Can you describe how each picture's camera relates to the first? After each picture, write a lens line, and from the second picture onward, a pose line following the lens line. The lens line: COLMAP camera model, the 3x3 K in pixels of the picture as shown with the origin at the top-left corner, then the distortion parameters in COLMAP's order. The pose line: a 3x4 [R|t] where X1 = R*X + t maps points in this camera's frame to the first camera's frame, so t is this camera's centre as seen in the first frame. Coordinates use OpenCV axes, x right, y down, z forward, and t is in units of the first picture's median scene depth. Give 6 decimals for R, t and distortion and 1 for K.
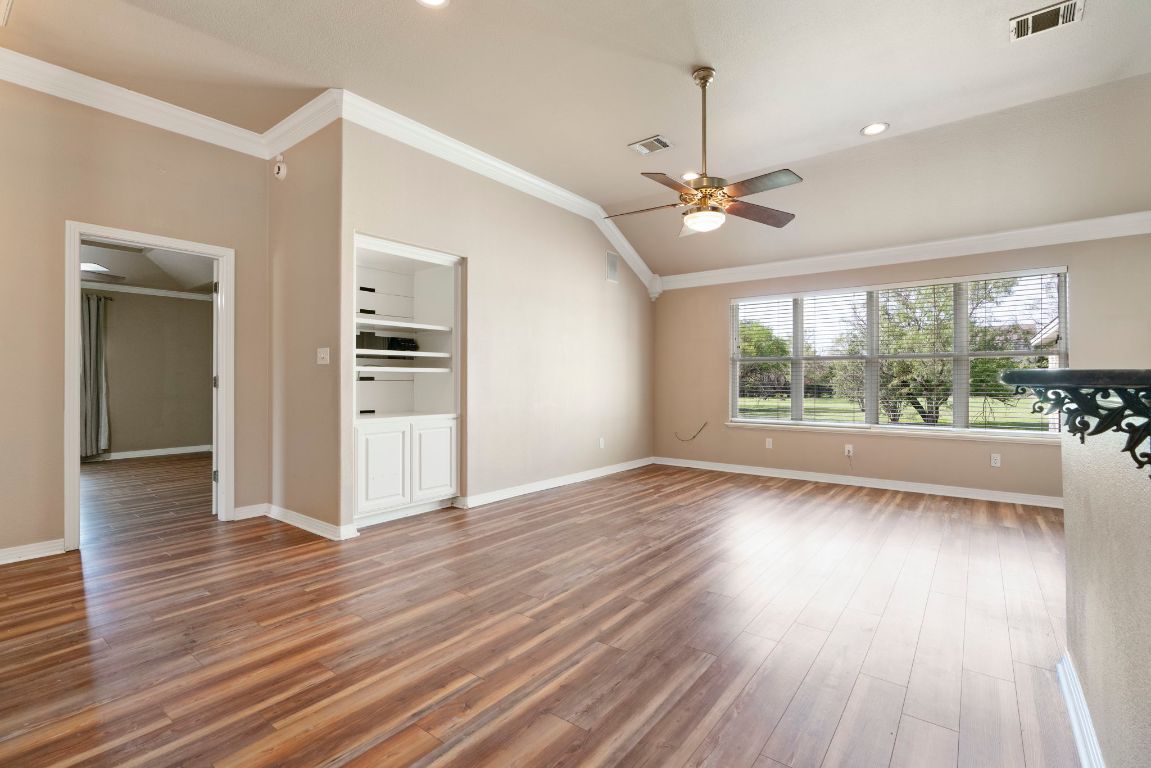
lens RADIAL K [[516.0, 0, 578.1], [0, 516.0, 385.3], [0, 0, 1]] dist [-0.015355, -0.000152]
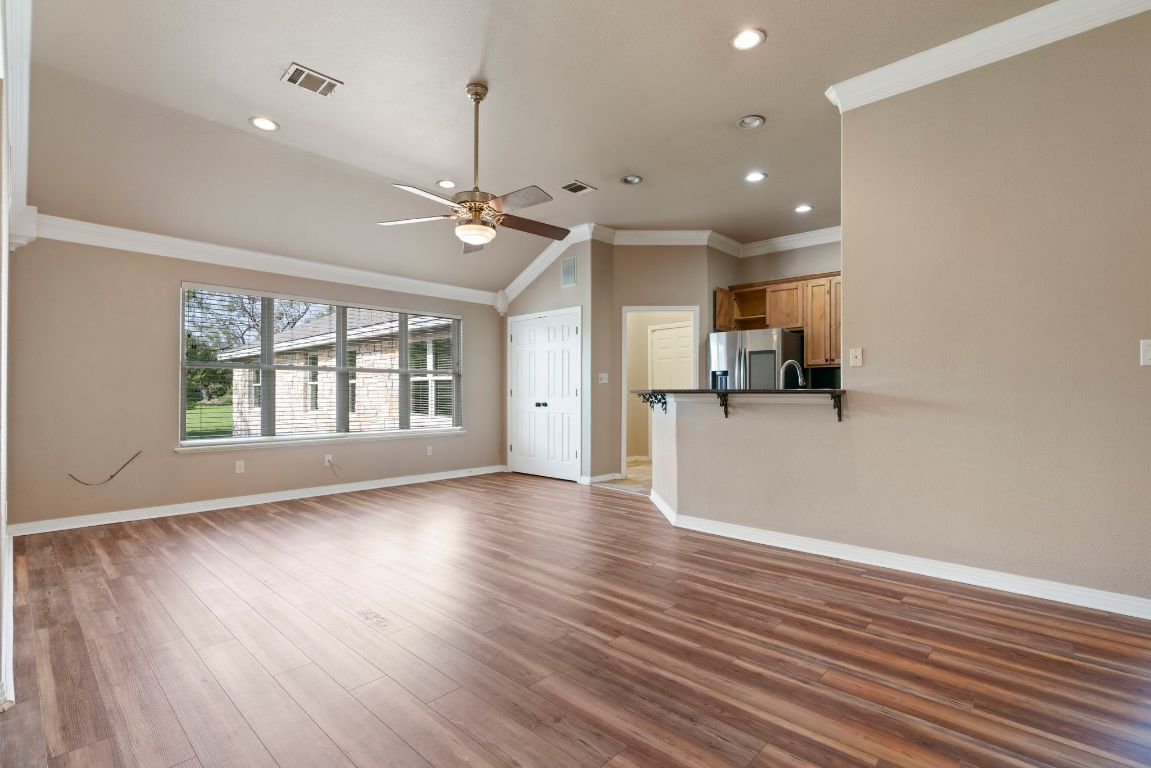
lens RADIAL K [[536.9, 0, 575.2], [0, 536.9, 387.4], [0, 0, 1]] dist [-0.003580, 0.000623]
pose [[0.101130, 0.007876, 0.994842, -0.932313], [0.008827, 0.999922, -0.008814, -0.004959], [-0.994834, 0.009673, 0.101052, 0.825999]]
